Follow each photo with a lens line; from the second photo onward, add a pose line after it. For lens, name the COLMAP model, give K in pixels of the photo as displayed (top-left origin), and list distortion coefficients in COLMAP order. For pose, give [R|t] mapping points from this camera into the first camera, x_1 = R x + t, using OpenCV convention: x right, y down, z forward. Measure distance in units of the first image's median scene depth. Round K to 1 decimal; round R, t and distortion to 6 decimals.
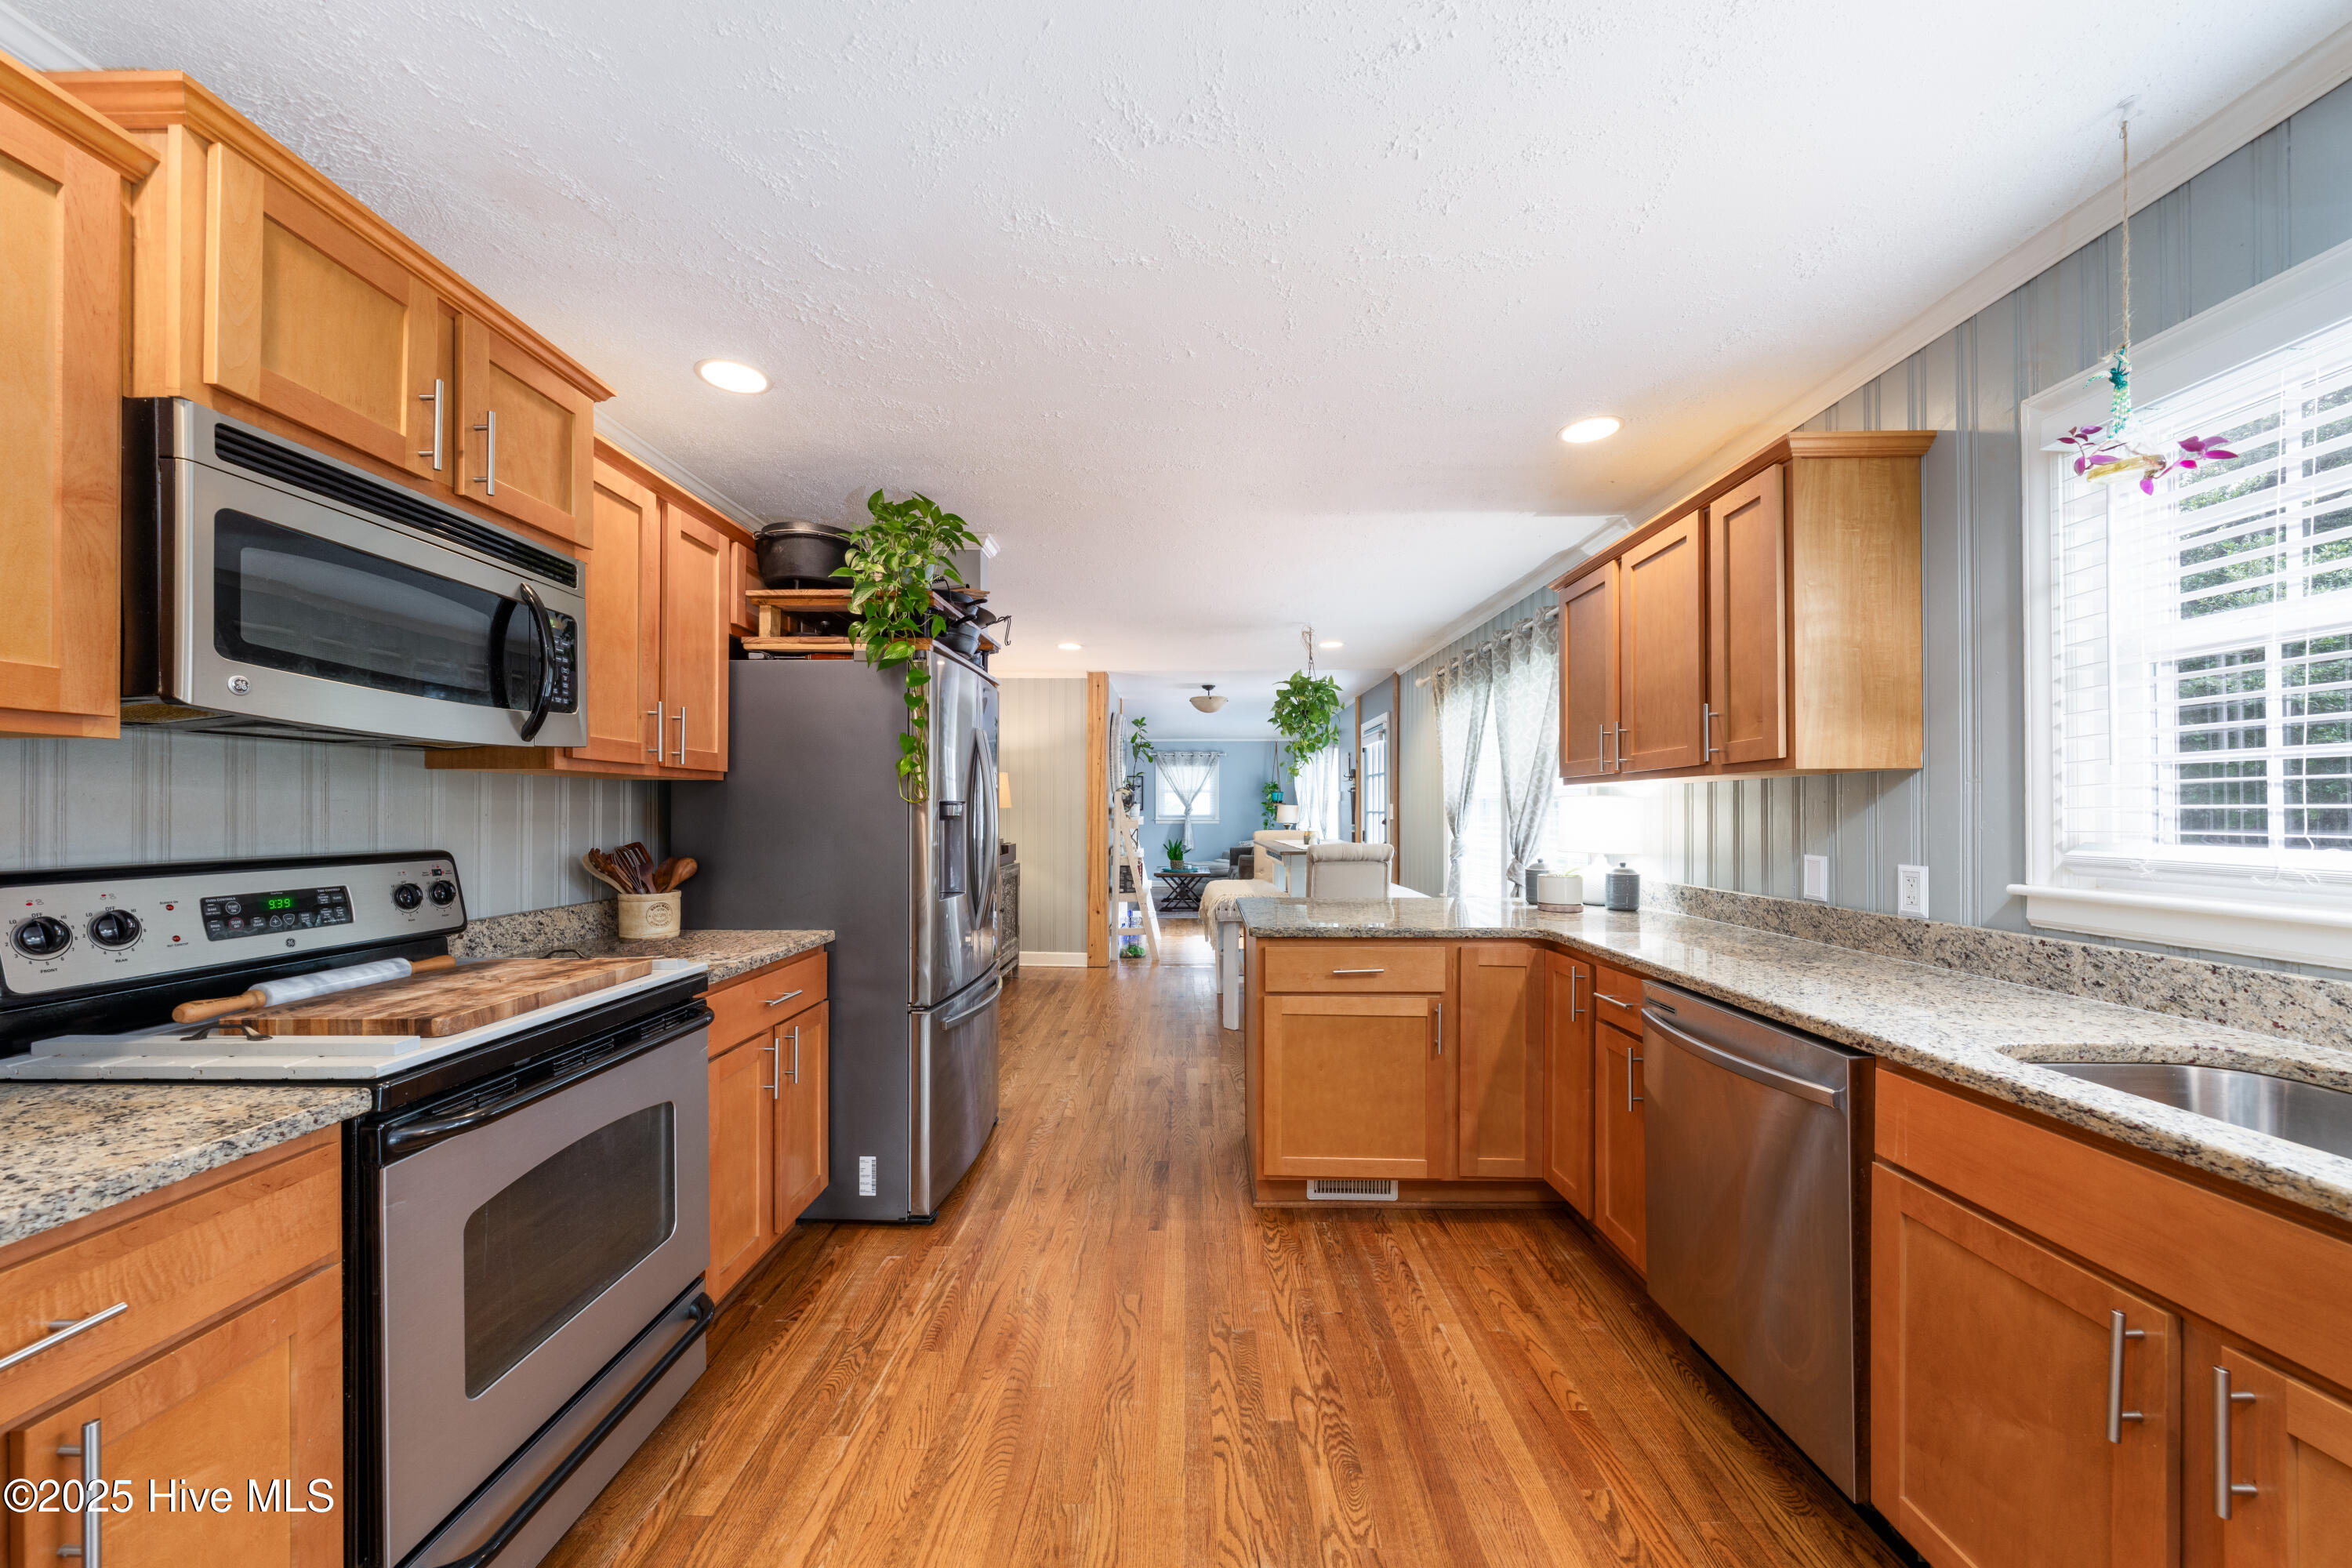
lens RADIAL K [[815.7, 0, 1161.4], [0, 815.7, 803.0], [0, 0, 1]] dist [0.001866, 0.000028]
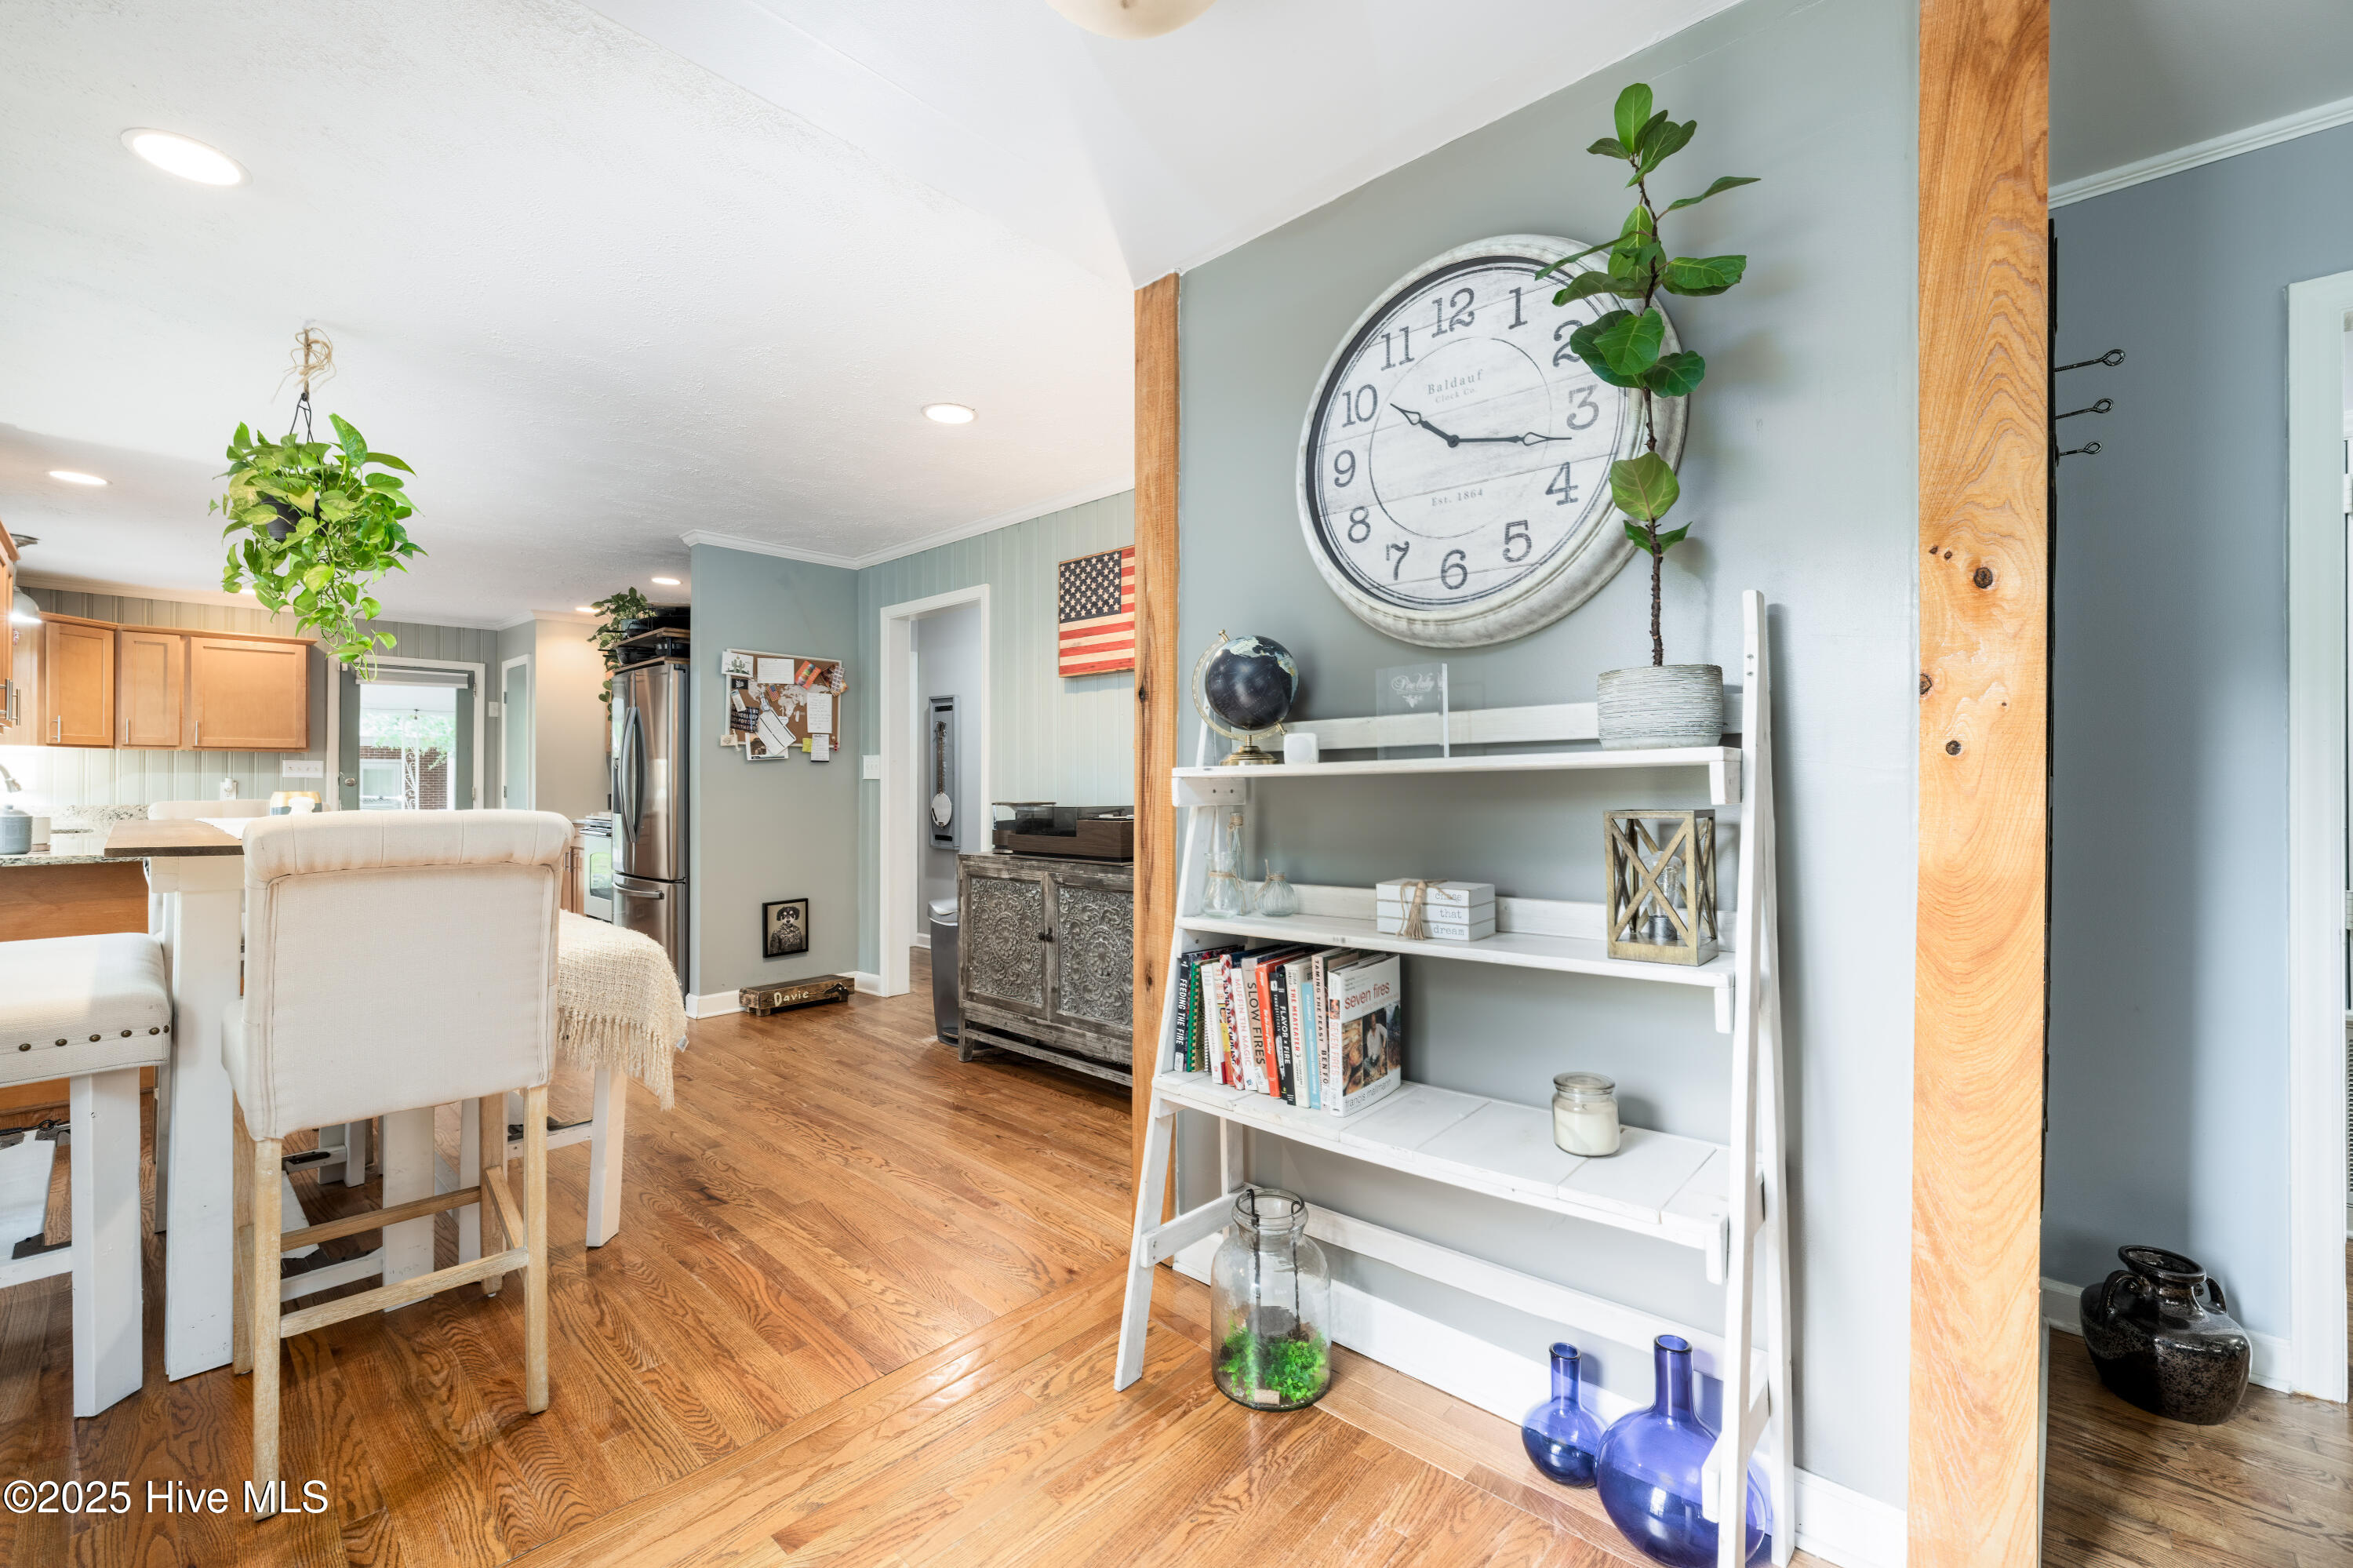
lens RADIAL K [[961.6, 0, 1169.4], [0, 961.6, 781.4], [0, 0, 1]] dist [-0.000890, 0.000084]
pose [[-0.652929, -0.000885, -0.757419, 0.199831], [0.006821, 0.999952, -0.007048, 0.027008], [0.757389, -0.009768, -0.652891, 1.244673]]
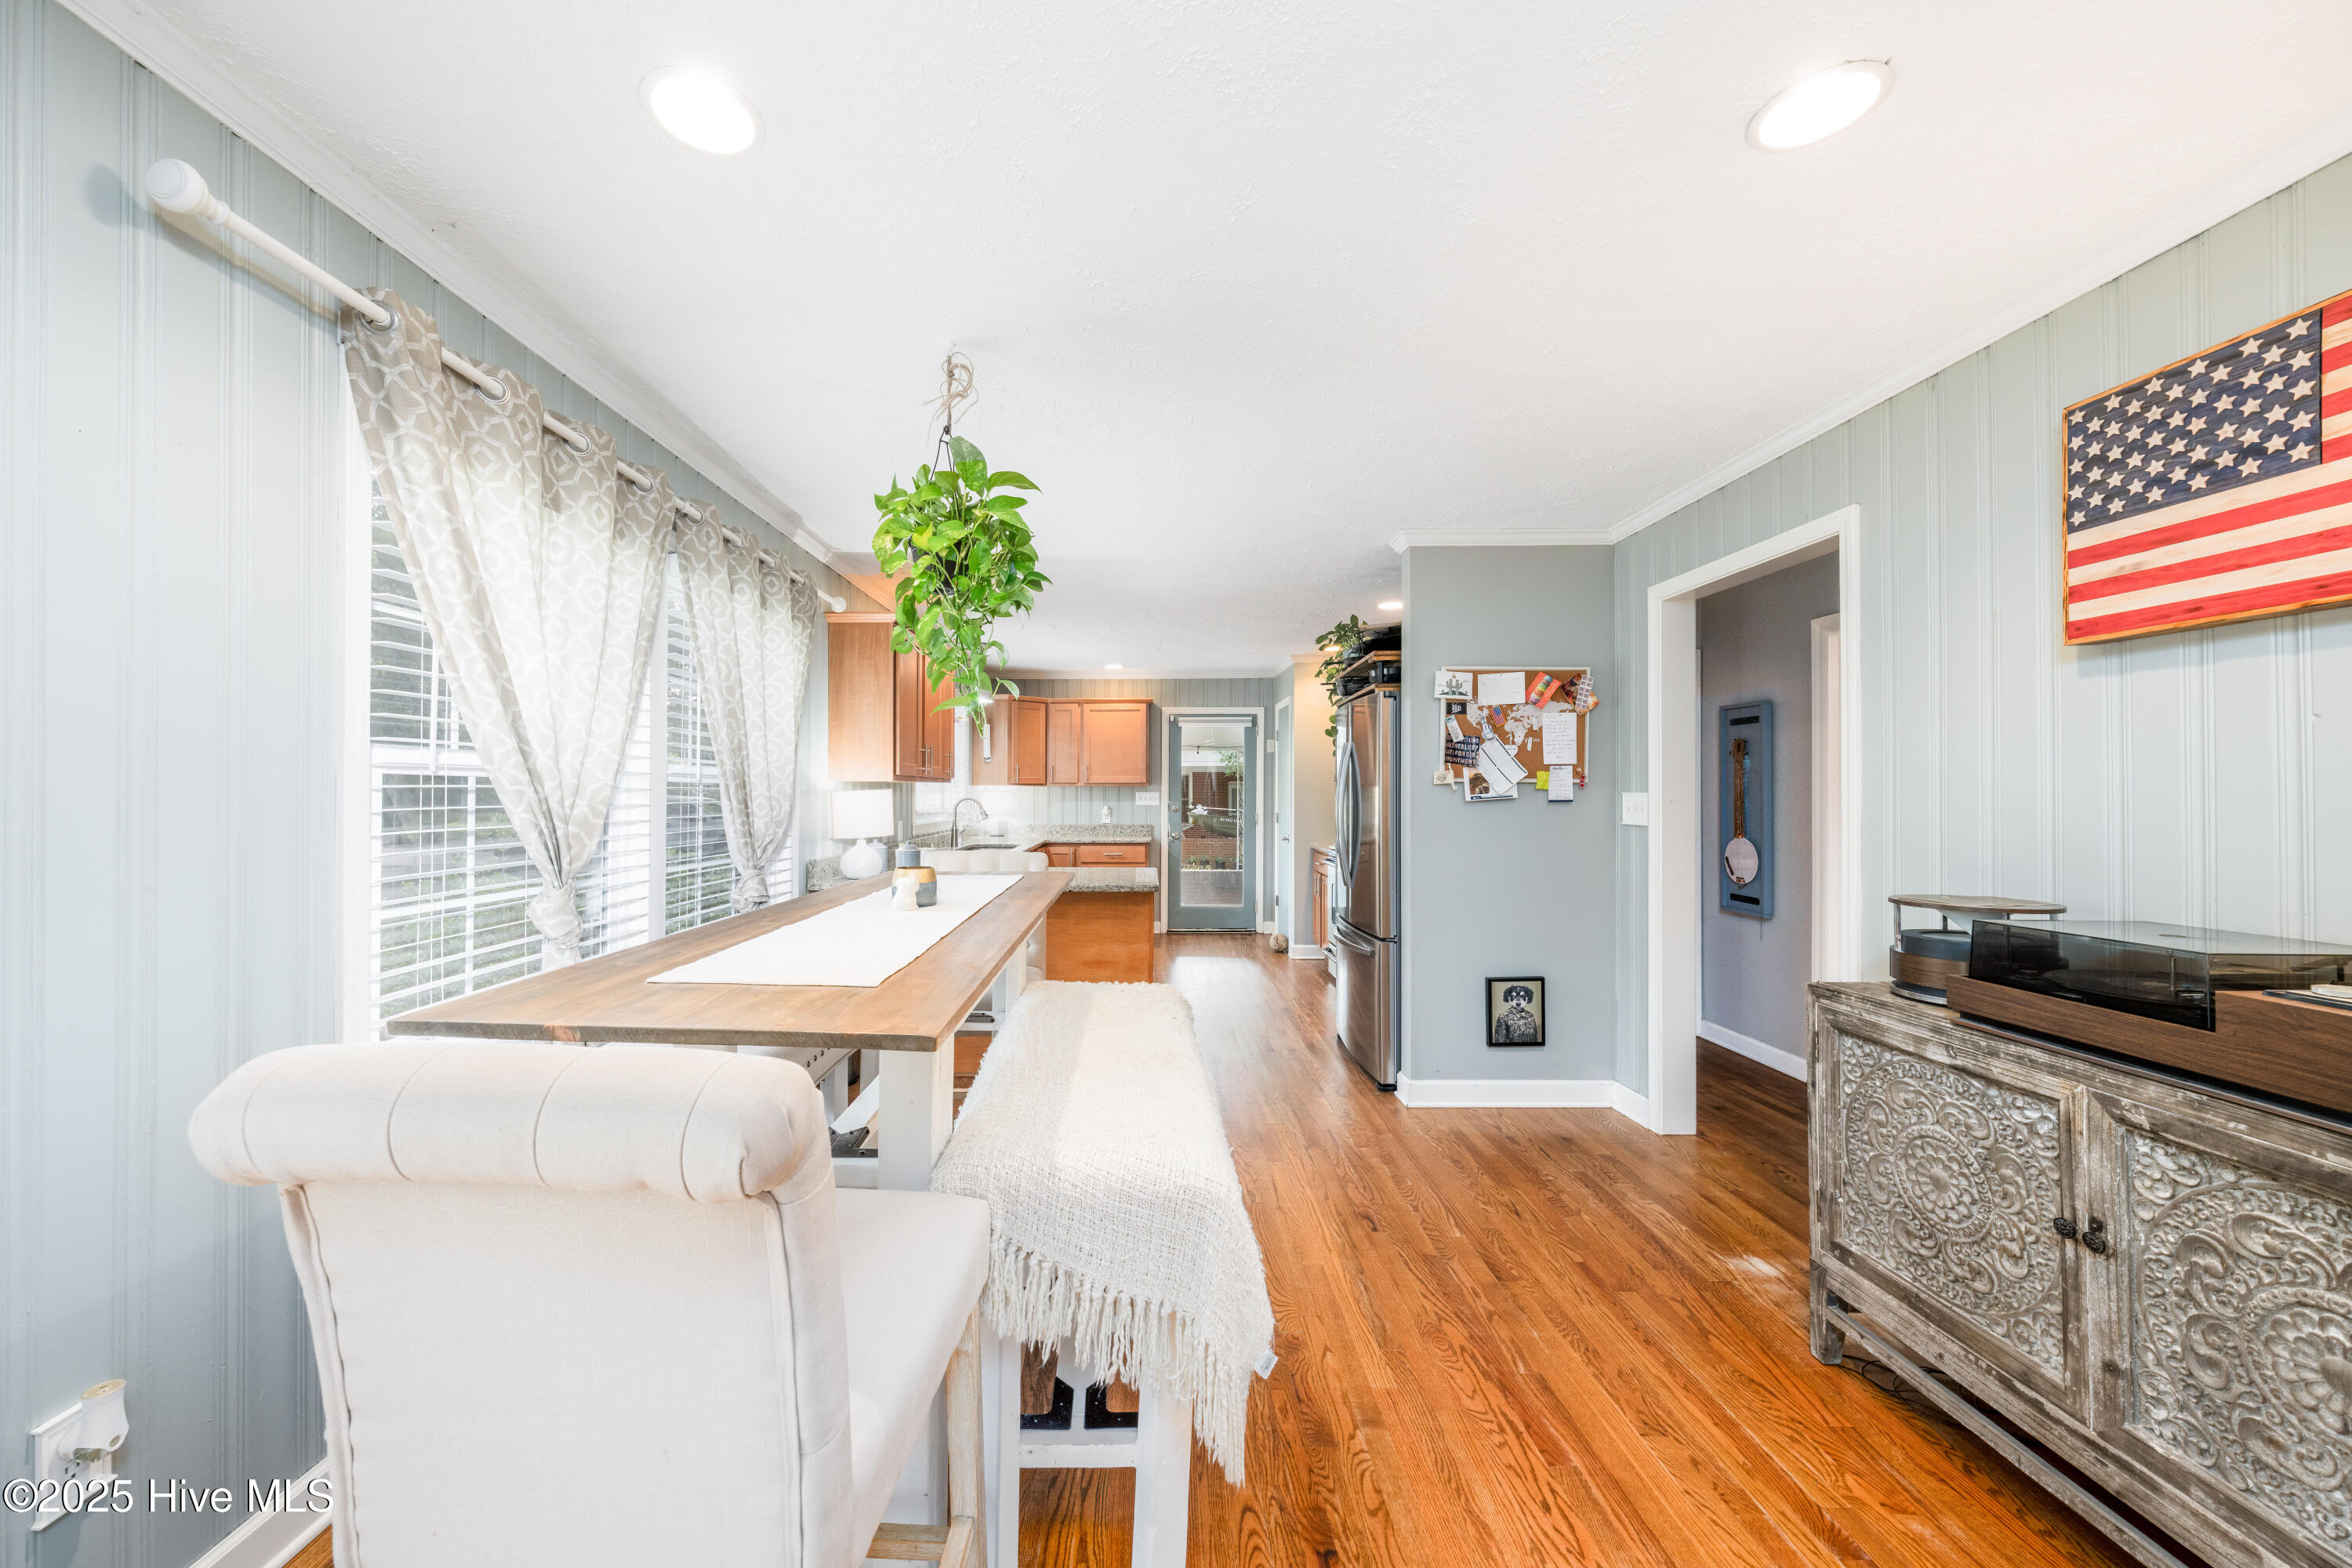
lens RADIAL K [[838.2, 0, 1139.0], [0, 838.2, 788.4], [0, 0, 1]] dist [-0.001256, 0.000168]
pose [[-0.999622, -0.000454, -0.027486, 0.073386], [-0.000048, 0.999891, -0.014766, 0.003543], [0.027490, -0.014759, -0.999513, 1.039671]]
